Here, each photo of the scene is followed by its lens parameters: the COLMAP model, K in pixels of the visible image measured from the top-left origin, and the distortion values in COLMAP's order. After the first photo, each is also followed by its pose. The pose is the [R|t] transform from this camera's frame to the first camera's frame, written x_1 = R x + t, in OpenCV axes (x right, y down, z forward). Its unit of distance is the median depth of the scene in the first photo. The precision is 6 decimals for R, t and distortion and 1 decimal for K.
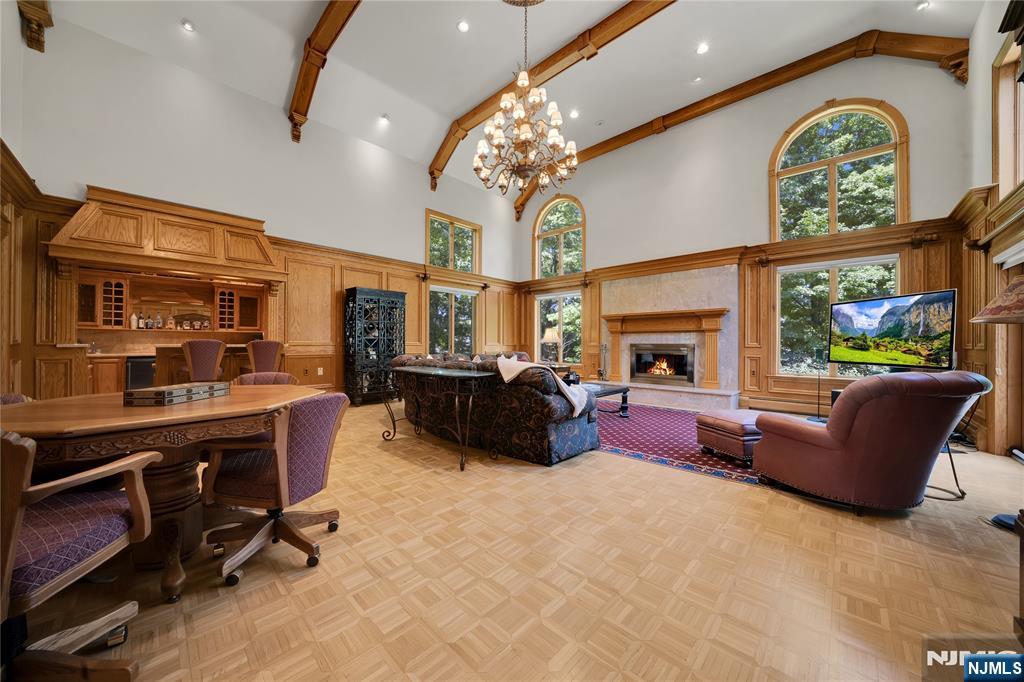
lens RADIAL K [[359.1, 0, 504.3], [0, 359.1, 341.3], [0, 0, 1]] dist [-0.029704, 0.004726]
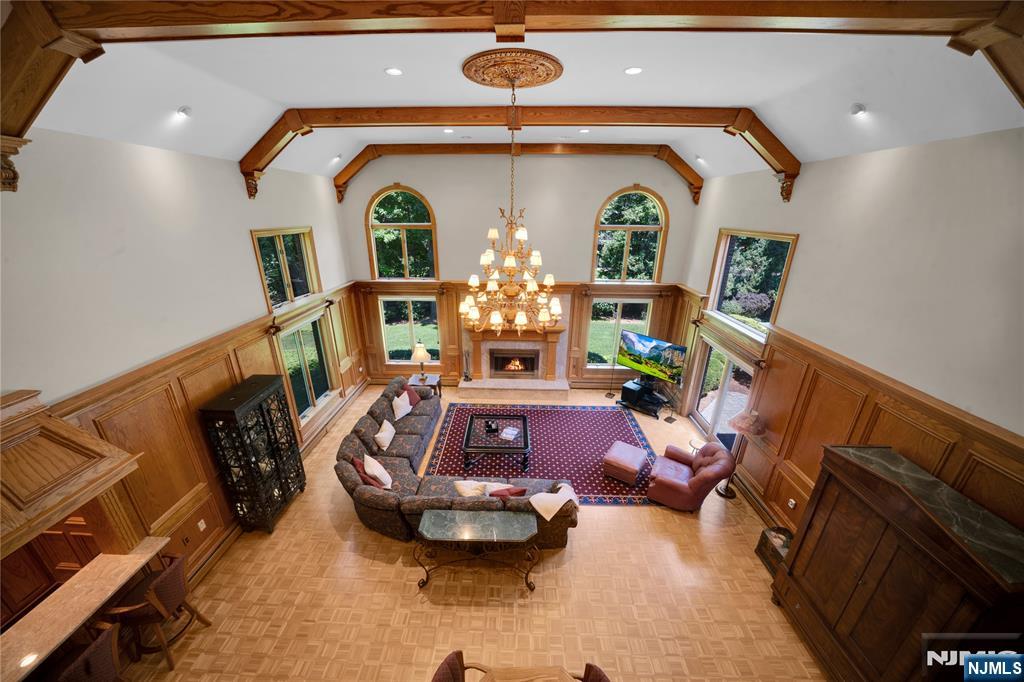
lens RADIAL K [[359.1, 0, 504.3], [0, 359.1, 341.3], [0, 0, 1]] dist [-0.029704, 0.004726]
pose [[0.737702, -0.229464, 0.634934, -0.648910], [-0.007924, 0.937460, 0.348002, -0.783785], [-0.675080, -0.261753, 0.689748, 0.287188]]
